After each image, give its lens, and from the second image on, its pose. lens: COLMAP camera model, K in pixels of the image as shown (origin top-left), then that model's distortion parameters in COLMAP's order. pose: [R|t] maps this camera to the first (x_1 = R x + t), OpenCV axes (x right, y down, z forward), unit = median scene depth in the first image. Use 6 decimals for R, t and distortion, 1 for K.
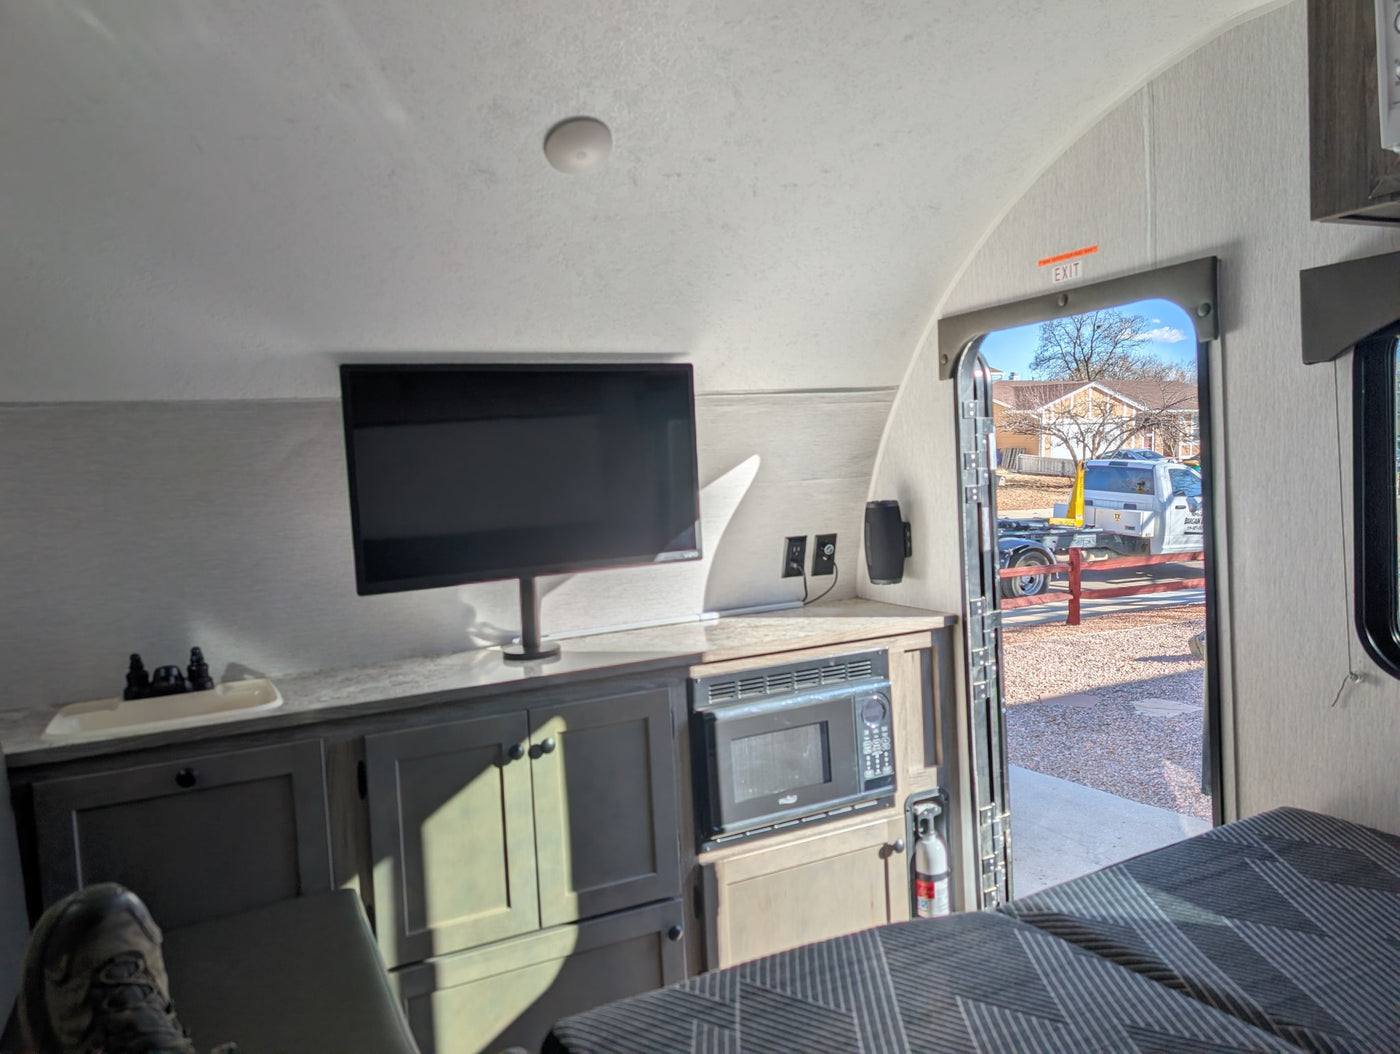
lens RADIAL K [[979.4, 0, 687.7], [0, 979.4, 518.2], [0, 0, 1]] dist [0.043863, -0.044347]
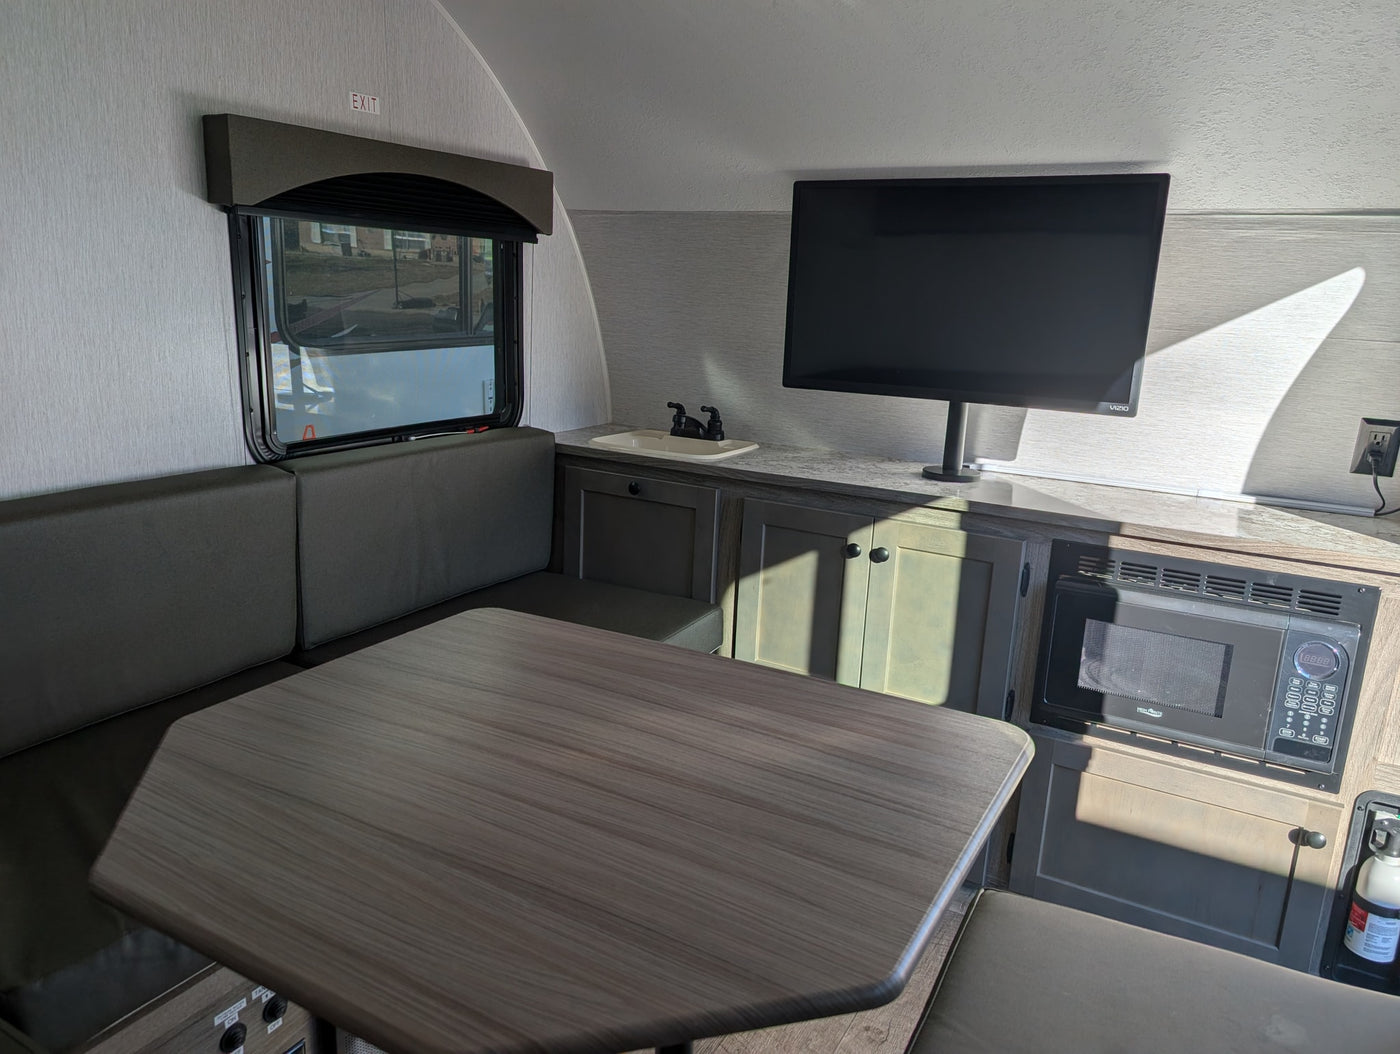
lens RADIAL K [[979.4, 0, 687.7], [0, 979.4, 518.2], [0, 0, 1]] dist [0.043863, -0.044347]
pose [[0.571500, 0.266065, -0.776271, 0.484131], [-0.114598, 0.962585, 0.245555, -0.038682], [0.812560, -0.051376, 0.580608, 0.183006]]
